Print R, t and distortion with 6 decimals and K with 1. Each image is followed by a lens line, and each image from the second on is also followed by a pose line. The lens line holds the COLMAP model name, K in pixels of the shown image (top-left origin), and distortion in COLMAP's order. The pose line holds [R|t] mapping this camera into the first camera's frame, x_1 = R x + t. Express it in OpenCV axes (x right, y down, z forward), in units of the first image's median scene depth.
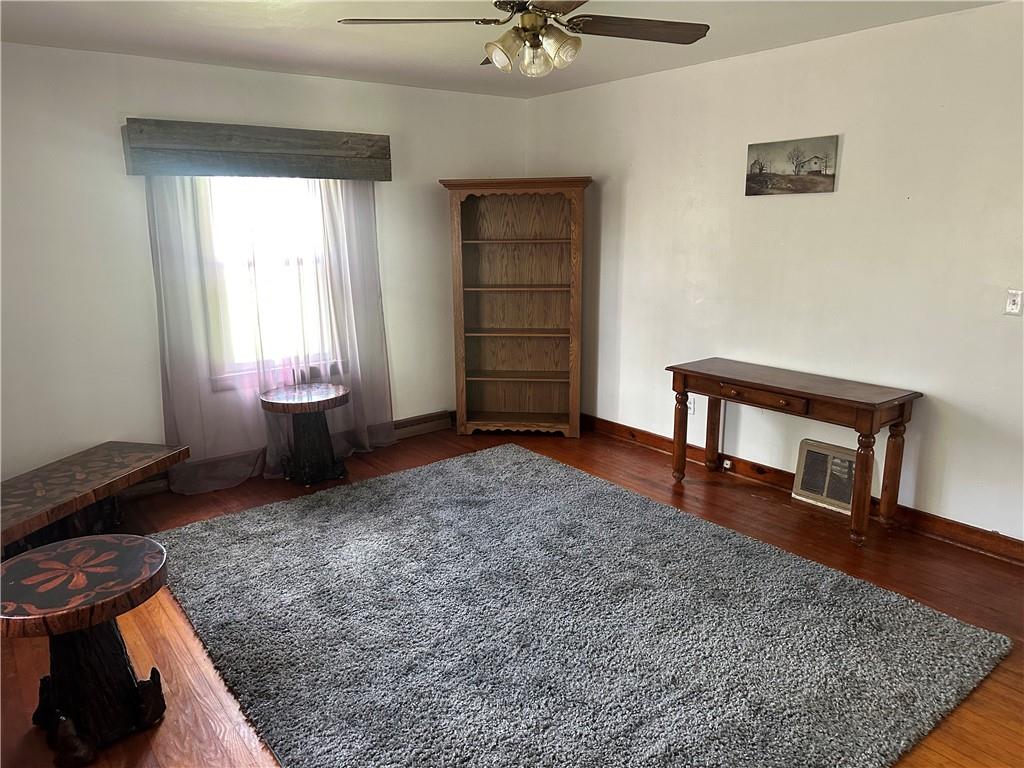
lens RADIAL K [[727.9, 0, 518.3], [0, 727.9, 382.5], [0, 0, 1]] dist [0.147968, -0.204769]
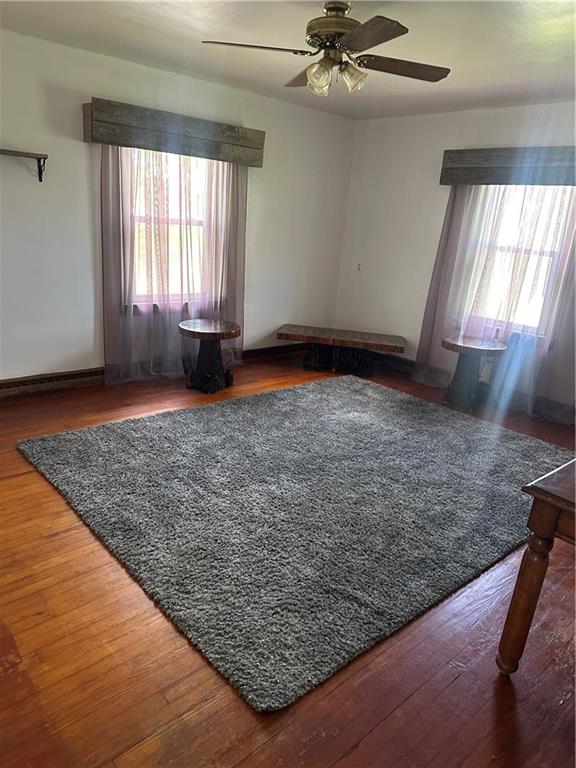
lens RADIAL K [[545.9, 0, 288.0], [0, 545.9, 384.0], [0, 0, 1]] dist [0.147968, -0.204769]
pose [[0.065464, 0.313130, -0.947451, 0.785181], [-0.290741, 0.914277, 0.282077, -0.118512], [0.954560, 0.256997, 0.150892, 0.580891]]
